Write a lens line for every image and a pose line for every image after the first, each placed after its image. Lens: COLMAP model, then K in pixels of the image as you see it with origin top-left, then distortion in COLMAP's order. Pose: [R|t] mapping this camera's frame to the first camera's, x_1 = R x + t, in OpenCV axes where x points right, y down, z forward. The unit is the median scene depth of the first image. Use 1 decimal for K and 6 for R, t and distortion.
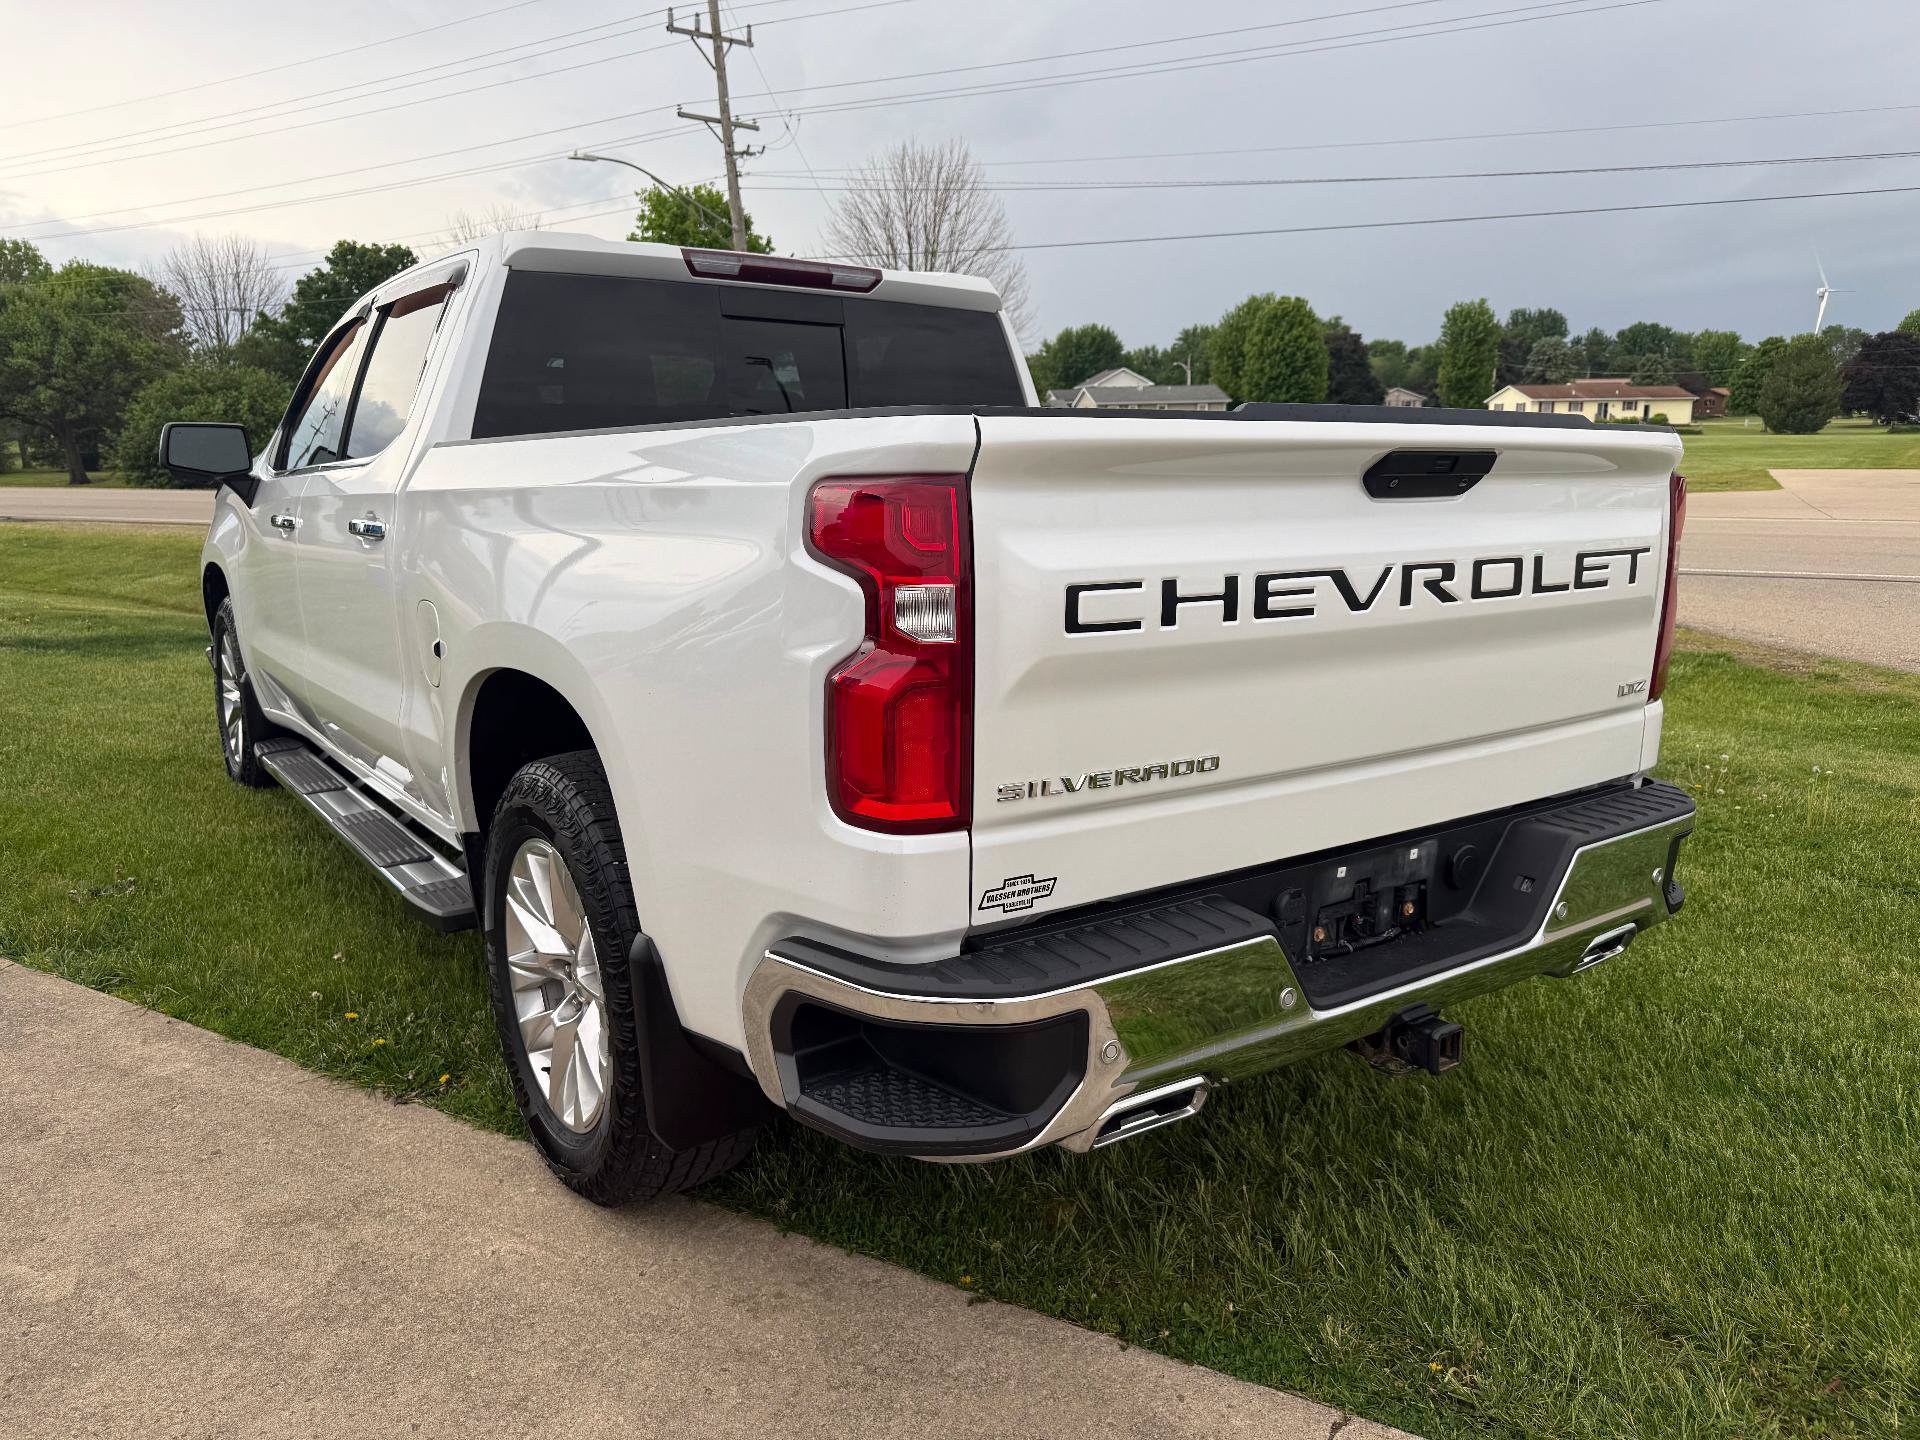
lens RADIAL K [[1343.5, 0, 960.9], [0, 1343.5, 726.2], [0, 0, 1]] dist [0.049704, -0.038561]
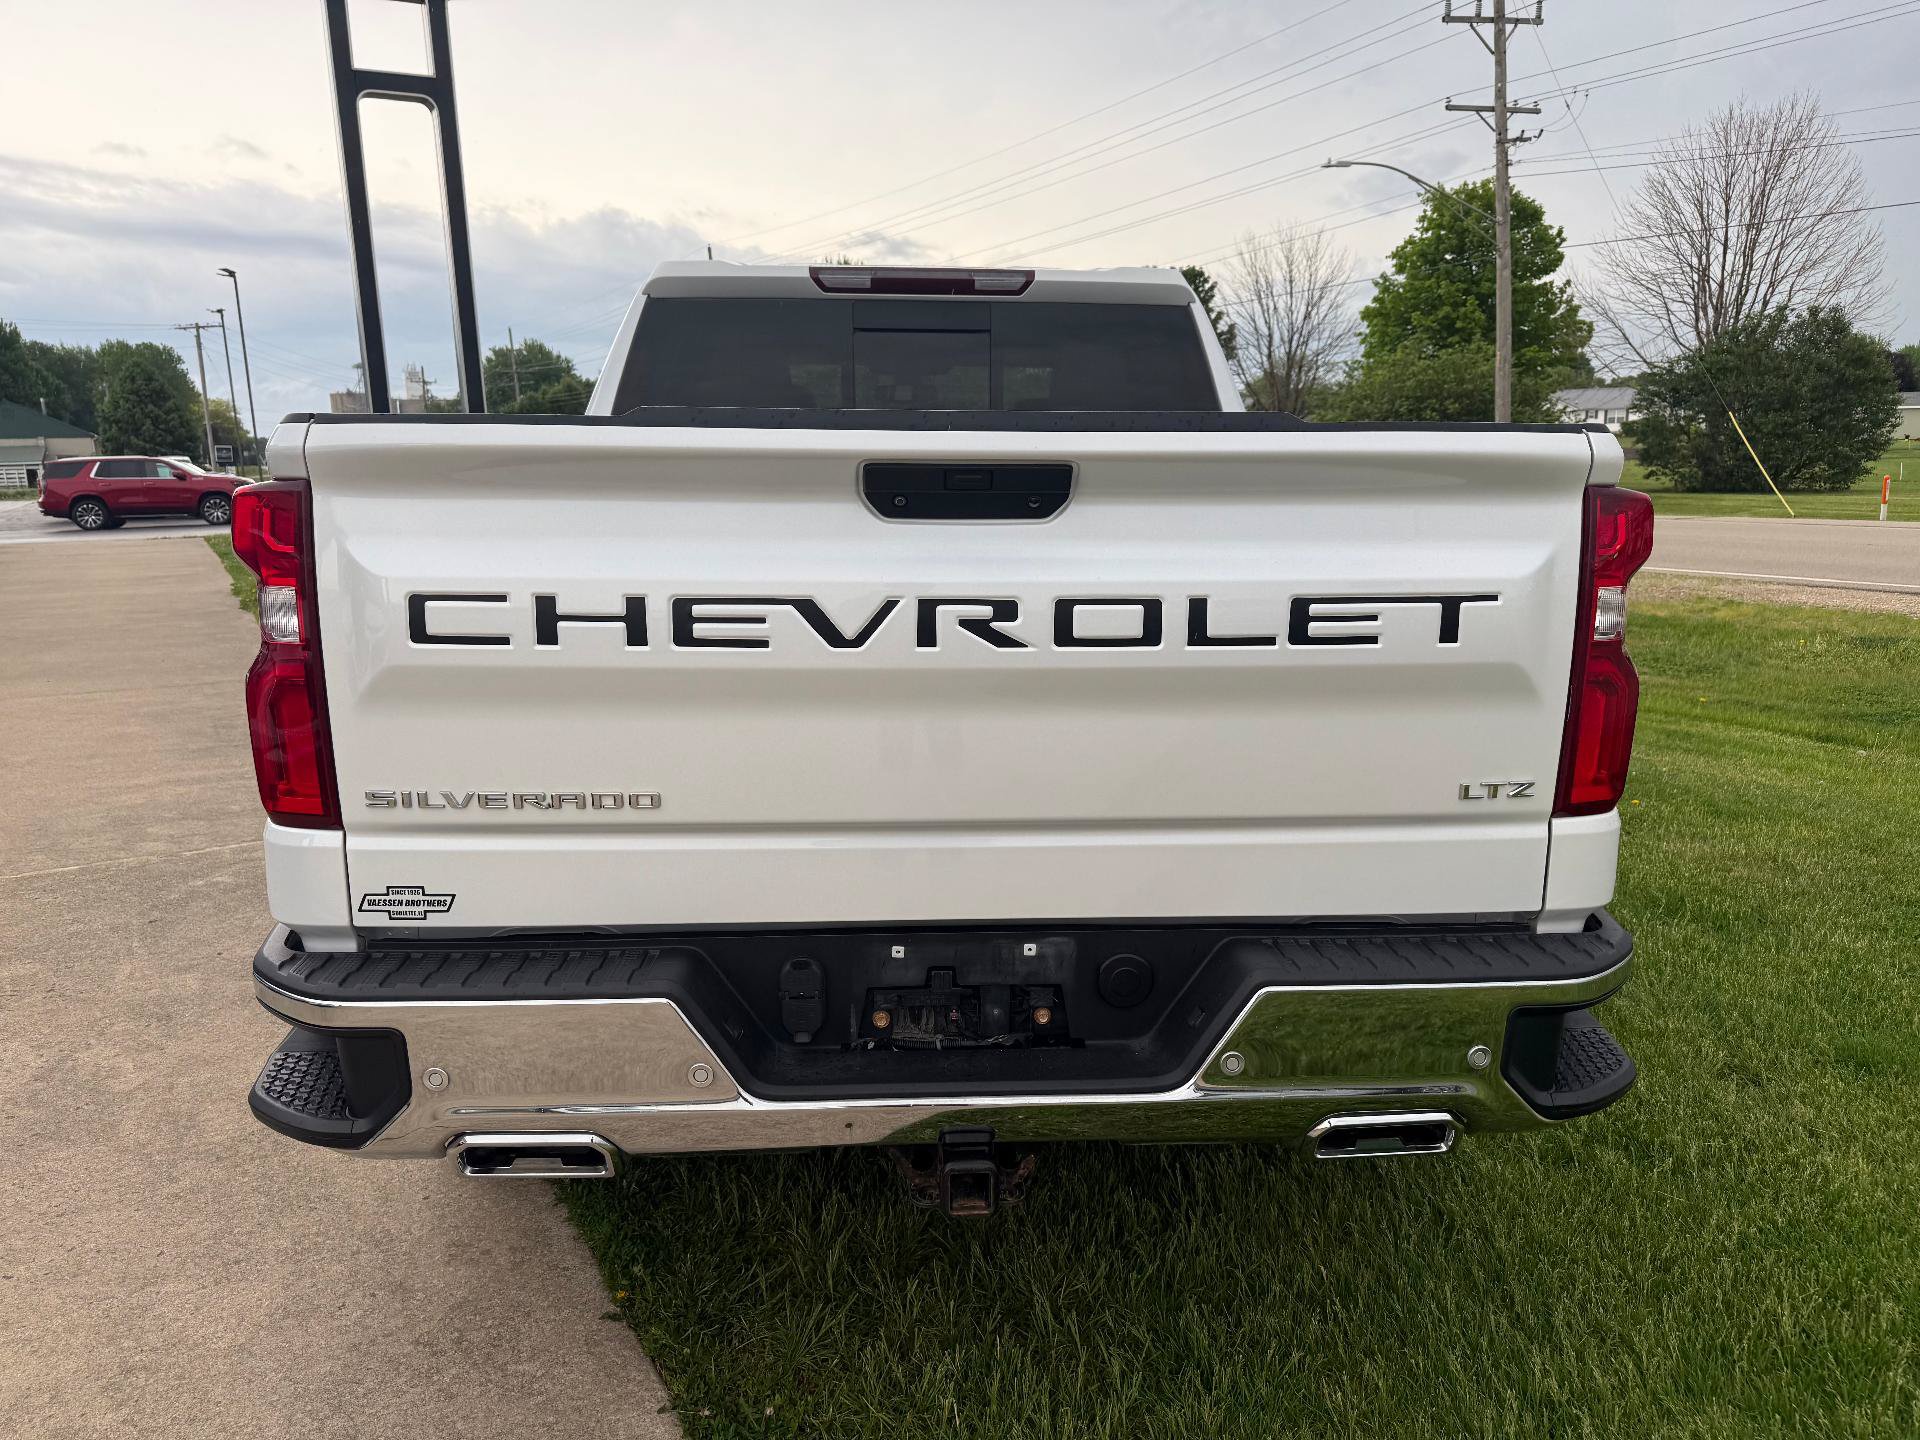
lens RADIAL K [[1343.5, 0, 1027.9], [0, 1343.5, 739.1], [0, 0, 1]] dist [0.049704, -0.038561]
pose [[0.856629, 0.106006, -0.504925, 0.754356], [-0.103915, 0.994058, 0.032401, -0.061542], [0.505359, 0.024714, 0.862555, 0.296439]]
